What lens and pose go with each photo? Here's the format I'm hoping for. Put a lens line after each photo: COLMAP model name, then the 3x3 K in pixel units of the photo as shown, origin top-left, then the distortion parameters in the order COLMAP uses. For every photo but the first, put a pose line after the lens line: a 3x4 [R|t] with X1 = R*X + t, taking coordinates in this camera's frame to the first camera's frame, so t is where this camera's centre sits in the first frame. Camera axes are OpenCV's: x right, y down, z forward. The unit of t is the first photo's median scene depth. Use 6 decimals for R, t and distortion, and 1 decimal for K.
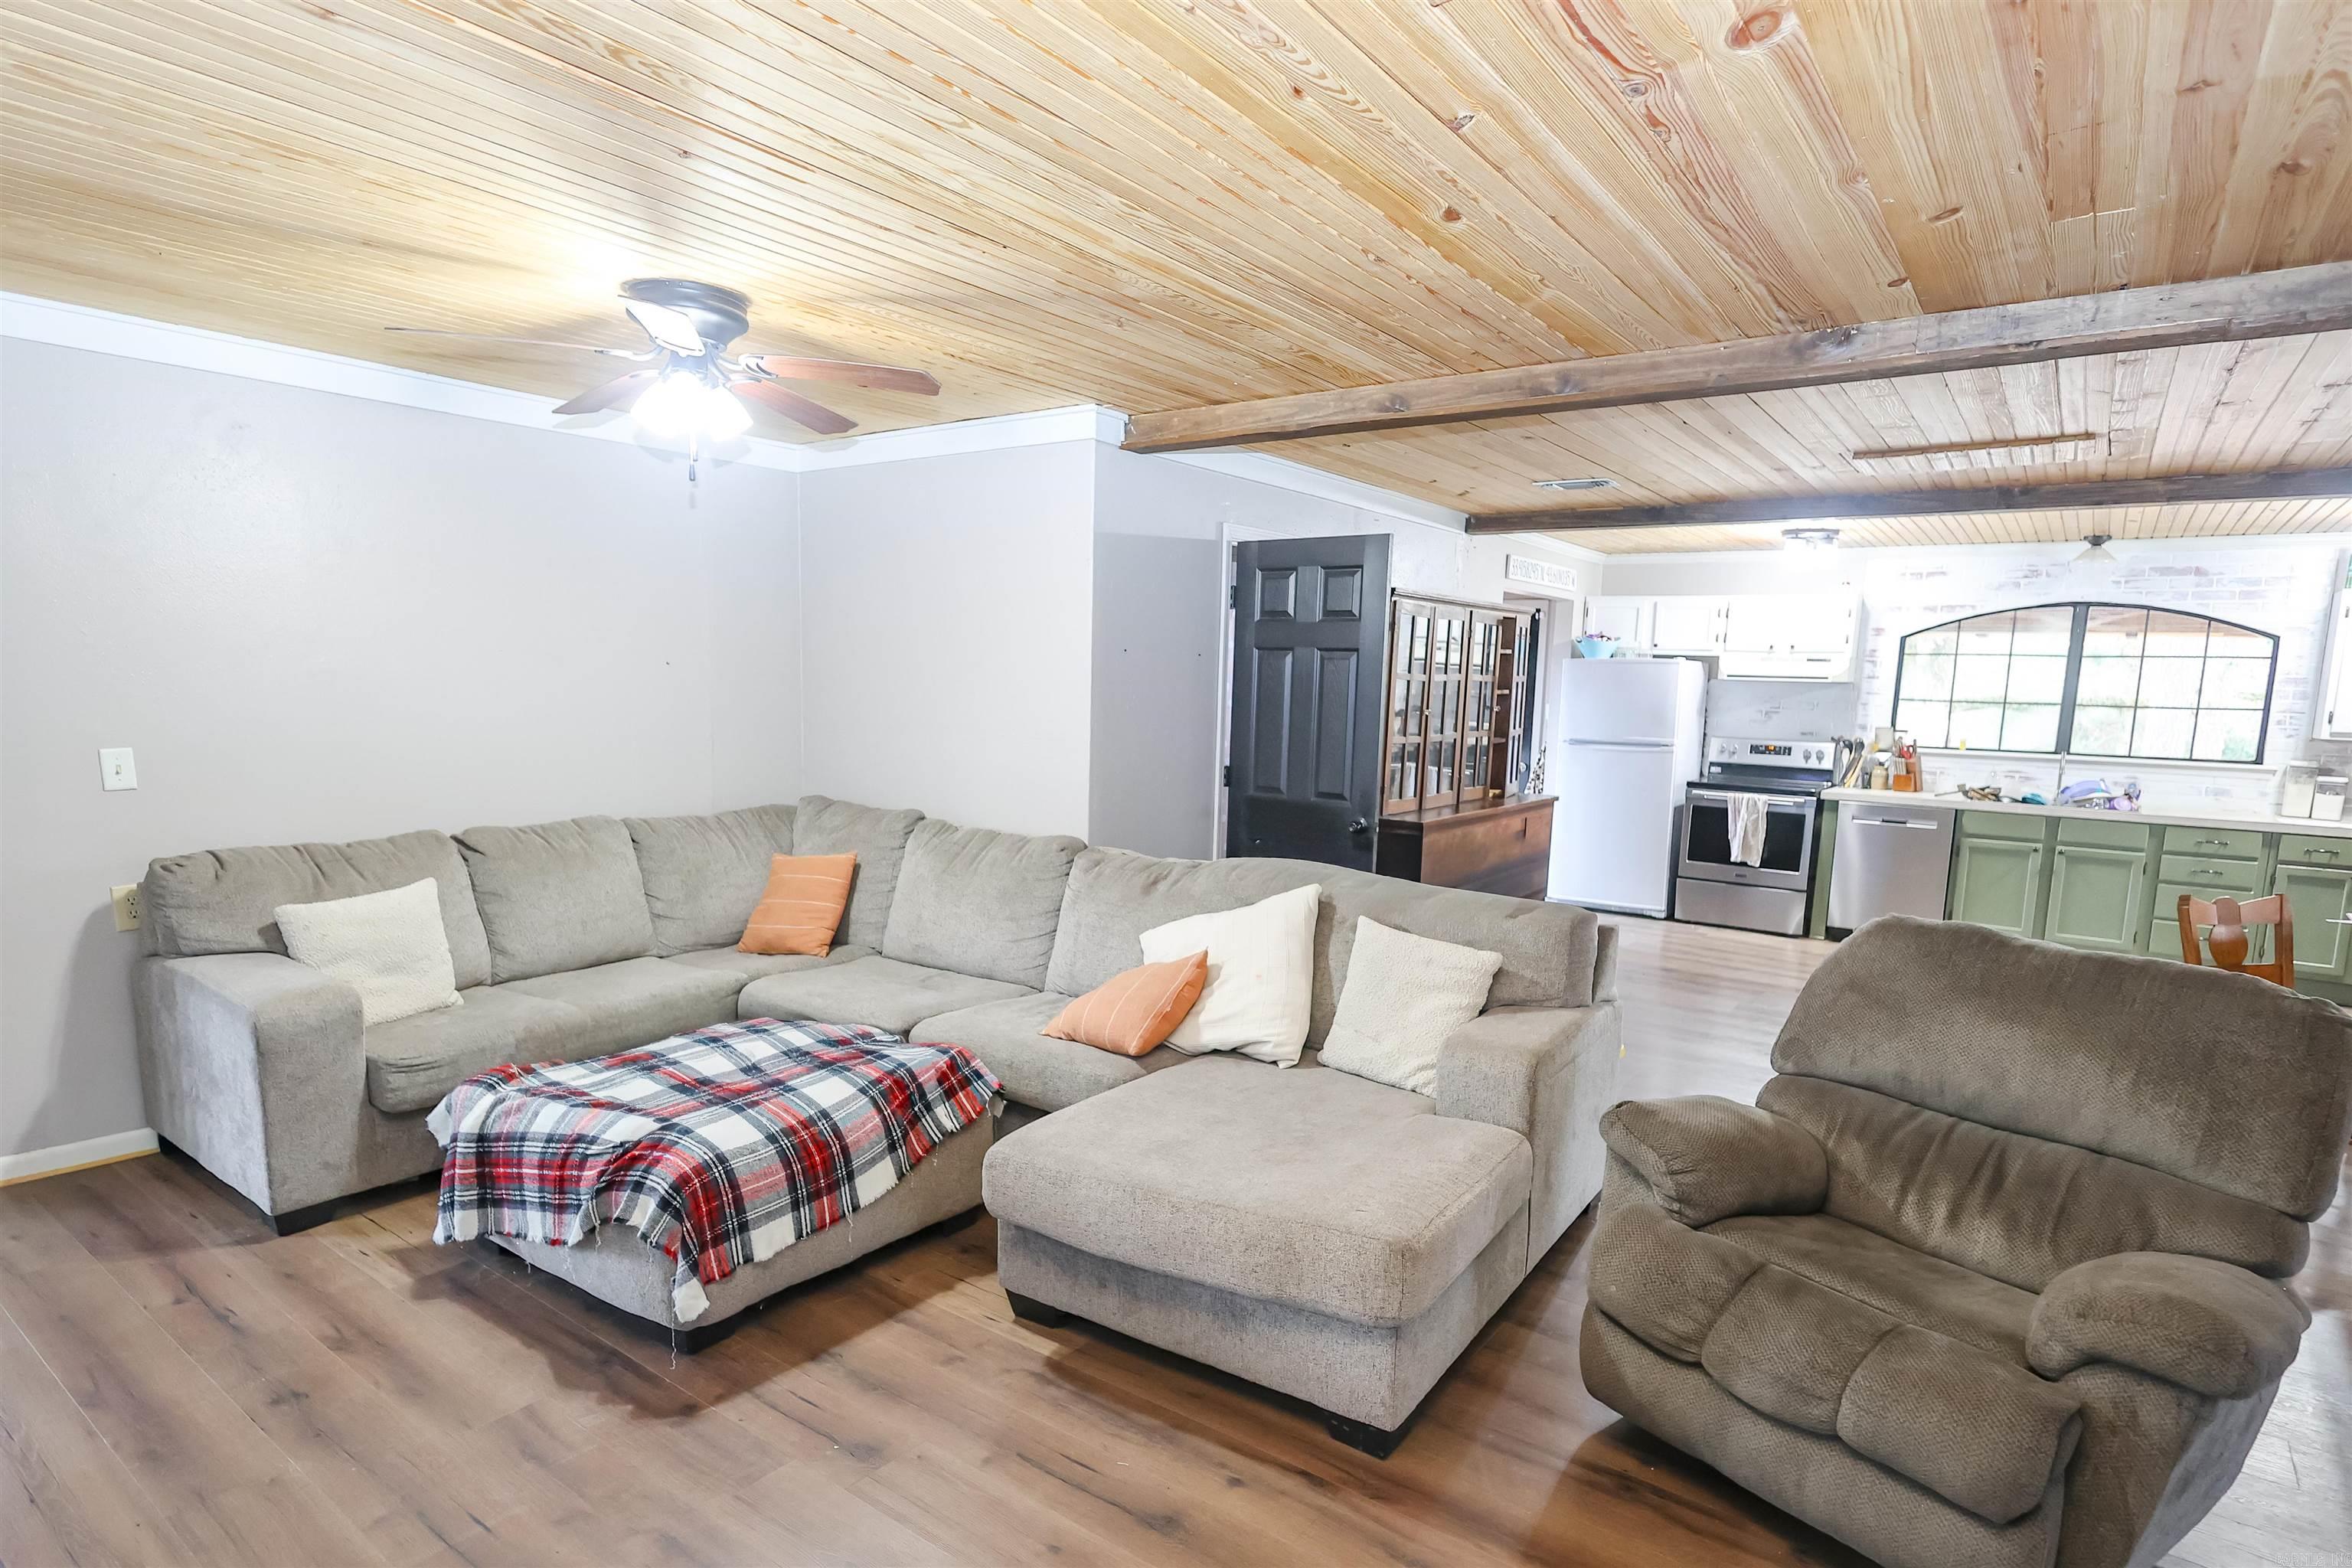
lens RADIAL K [[1246.8, 0, 1170.5], [0, 1246.8, 850.4], [0, 0, 1]] dist [-0.001228, 0.002208]
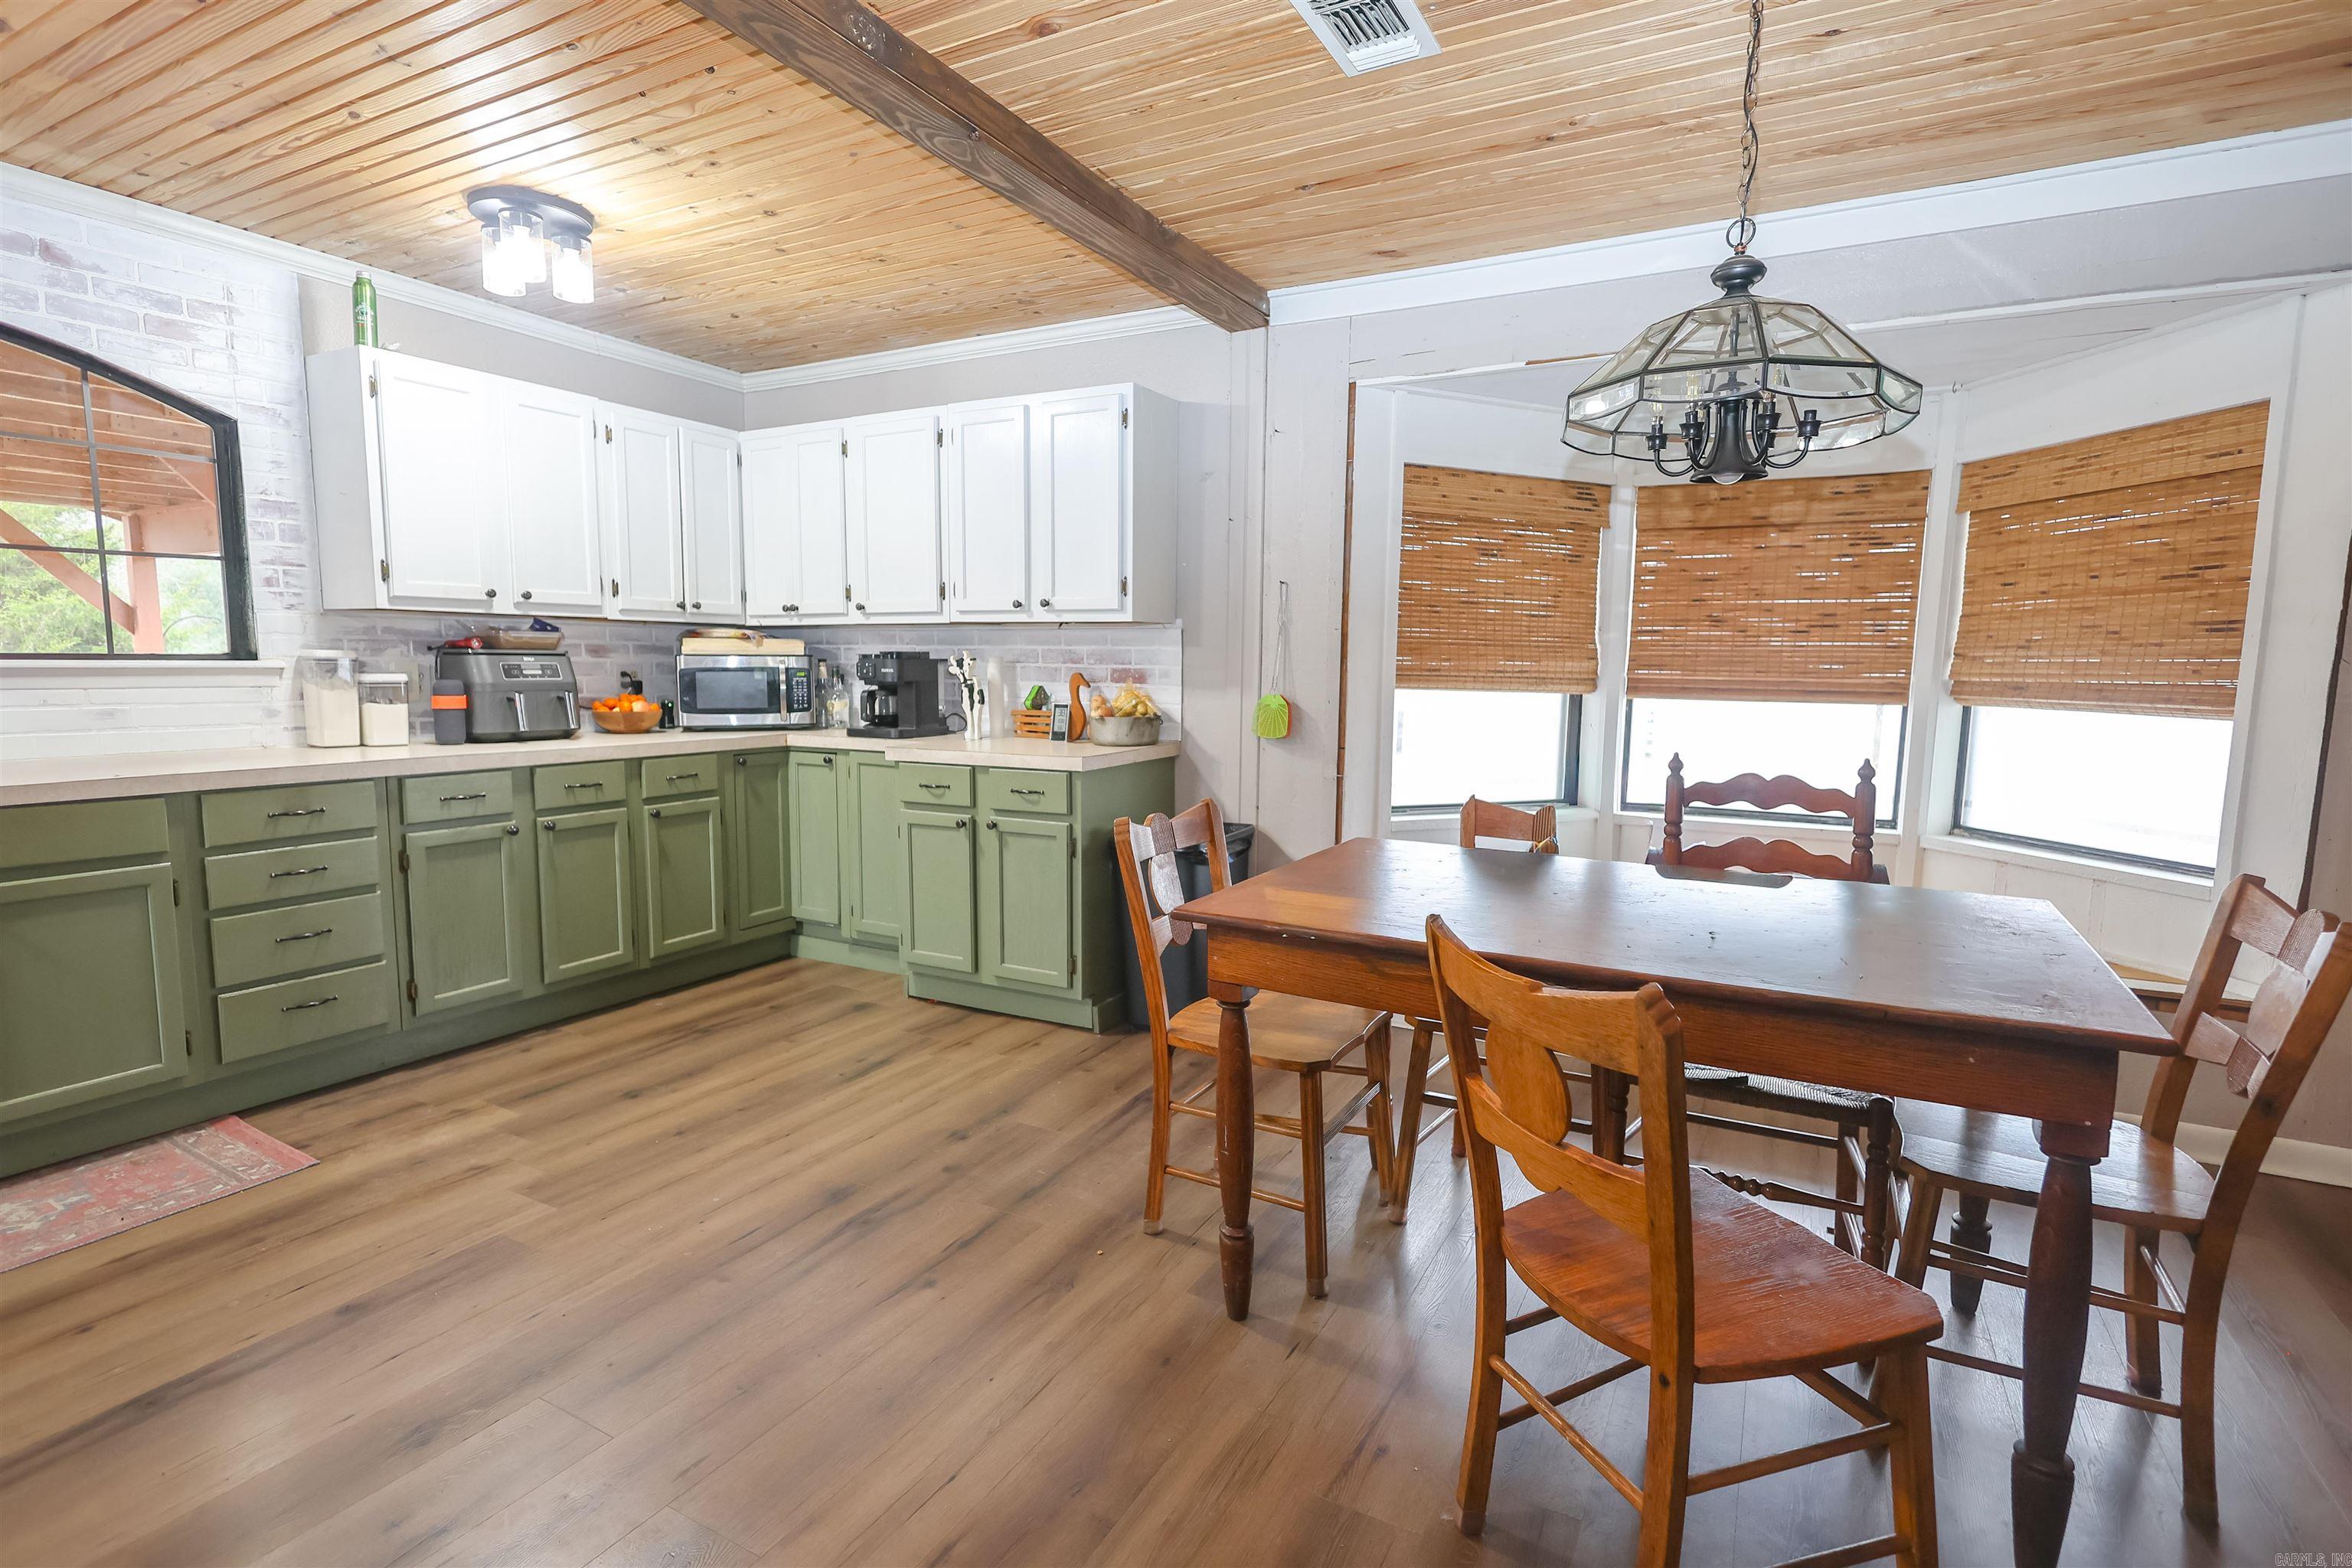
lens RADIAL K [[1126.5, 0, 1171.5], [0, 1126.5, 784.0], [0, 0, 1]] dist [-0.000144, 0.000499]
pose [[-0.138701, -0.139089, 0.980518, 0.621374], [0.120932, 0.980300, 0.156165, -0.082984], [-0.982923, 0.140236, -0.119148, 1.273590]]
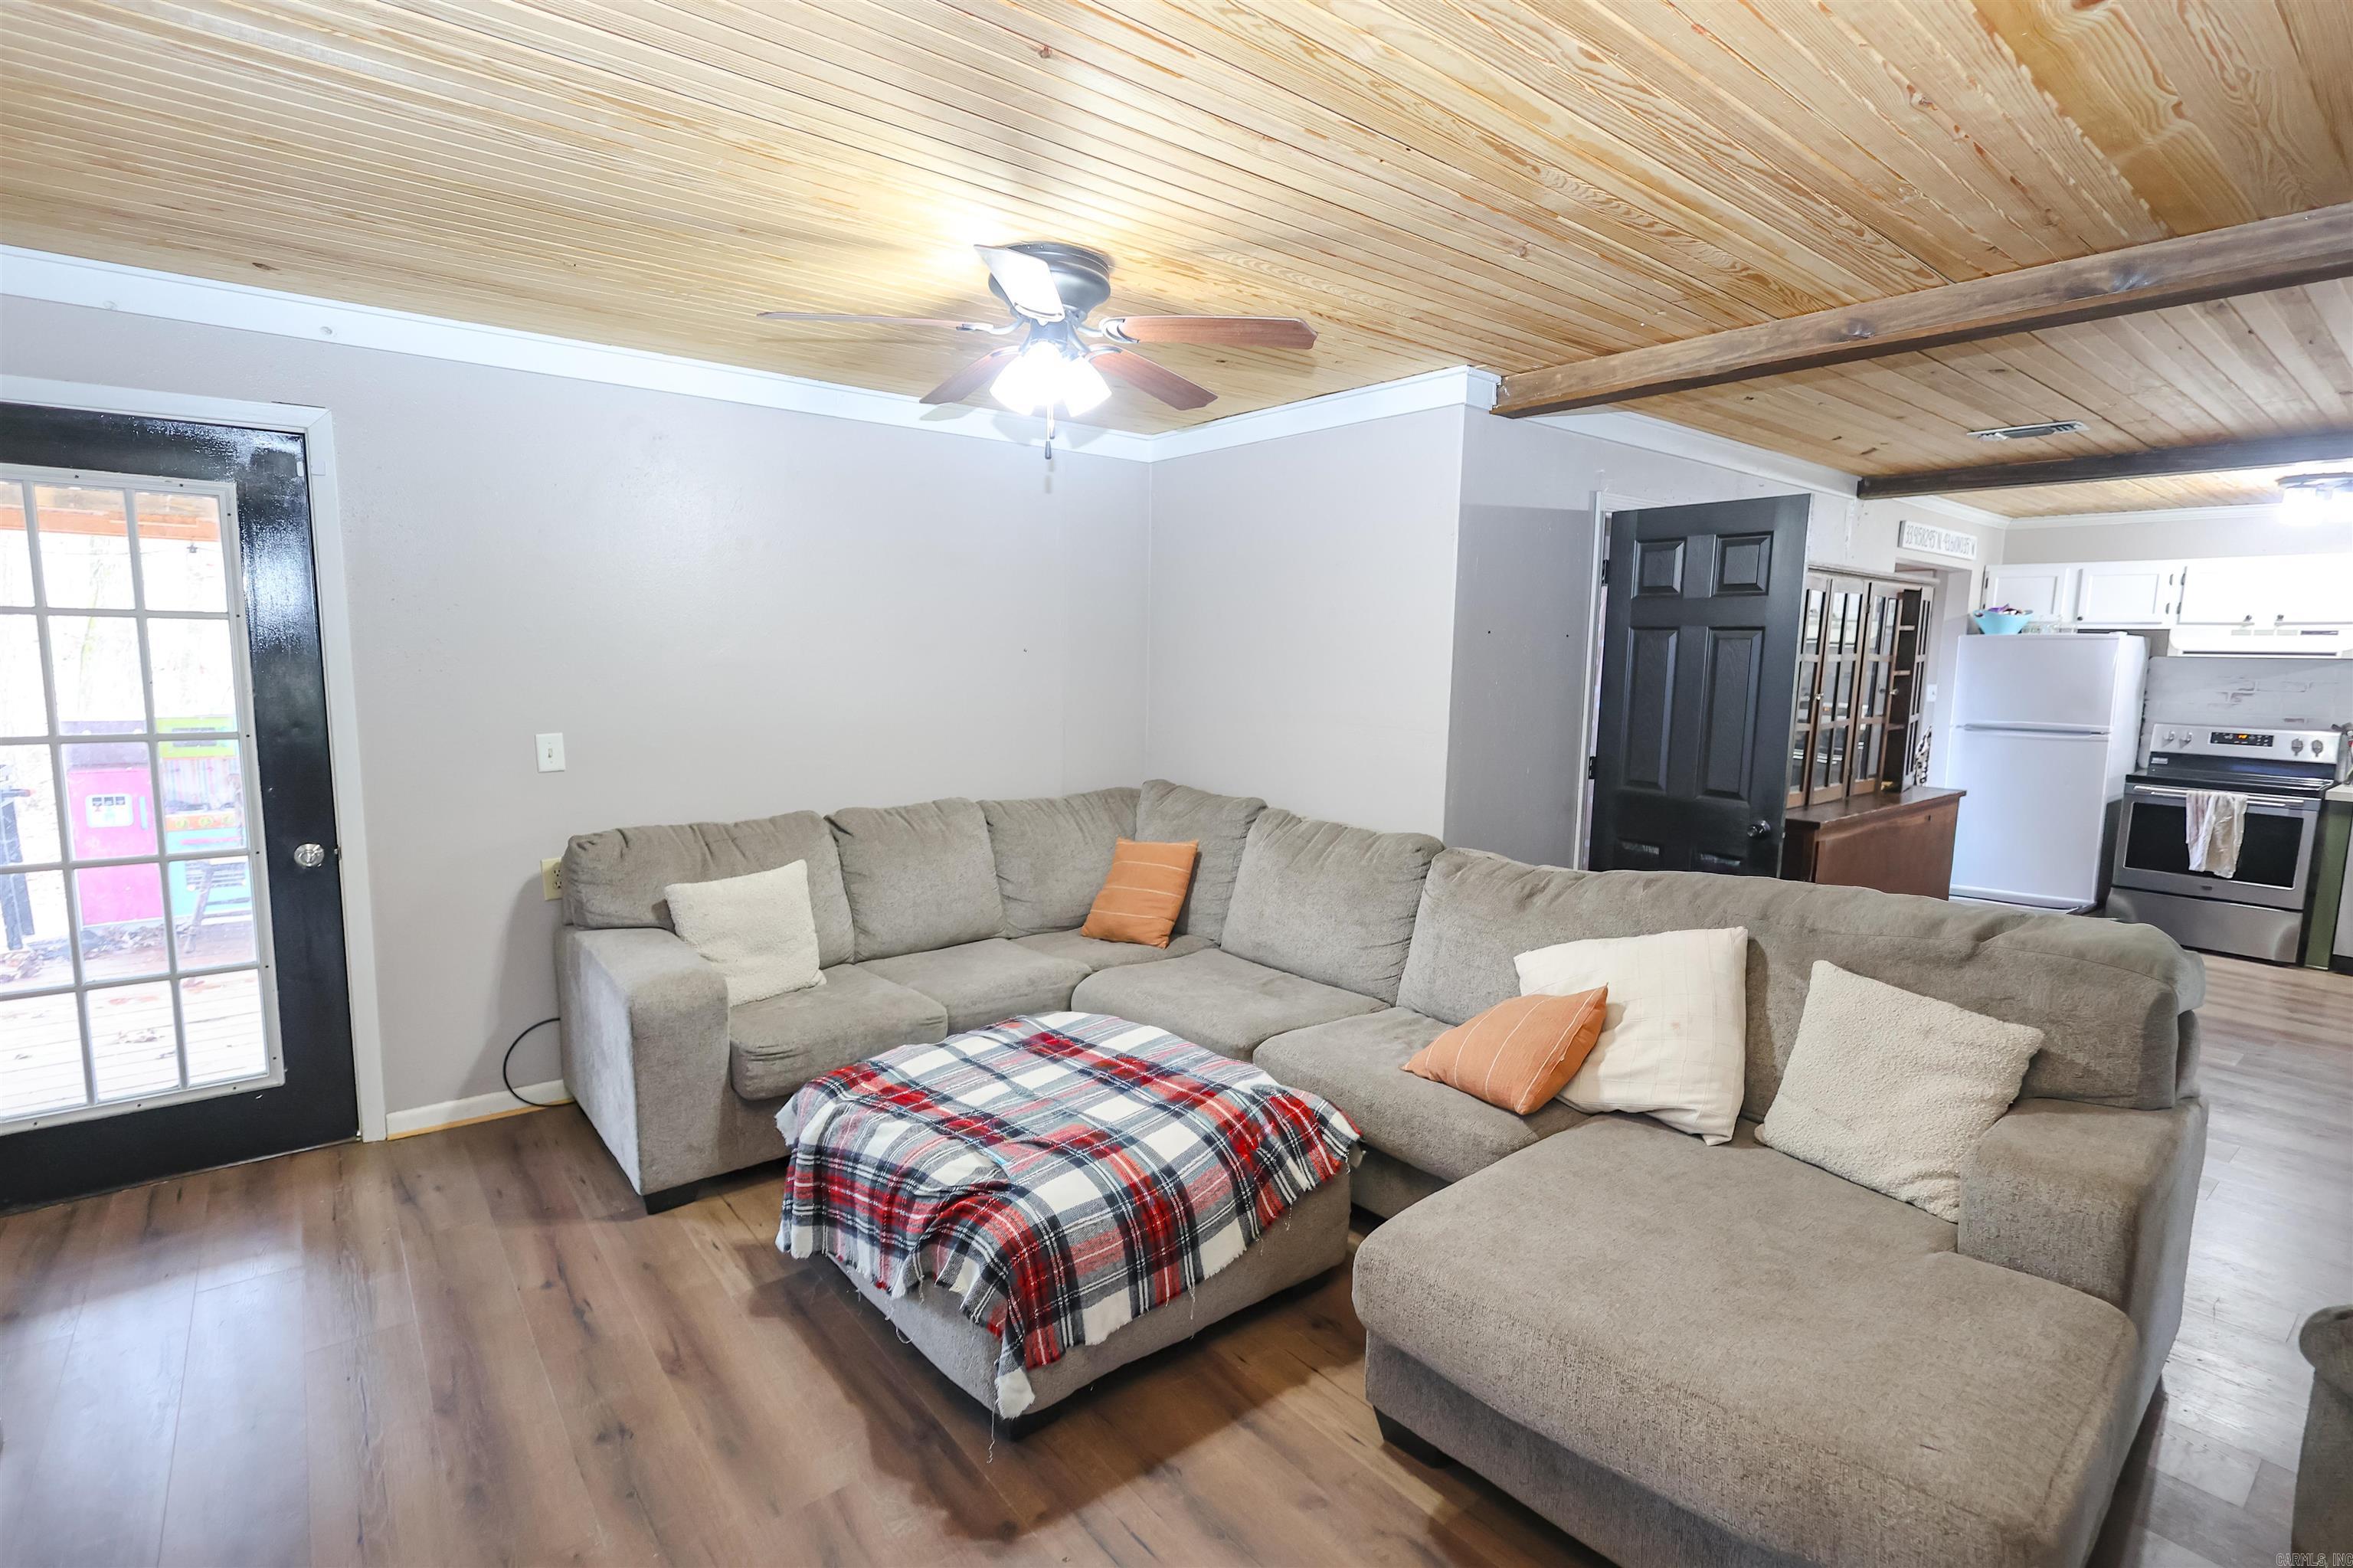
lens RADIAL K [[1098.8, 0, 1169.0], [0, 1098.8, 788.5], [0, 0, 1]] dist [0.002719, 0.000314]
pose [[0.966507, 0.023640, -0.255551, -0.069961], [-0.028351, 0.999489, -0.014764, -0.034450], [0.255071, 0.021515, 0.966683, 0.203844]]
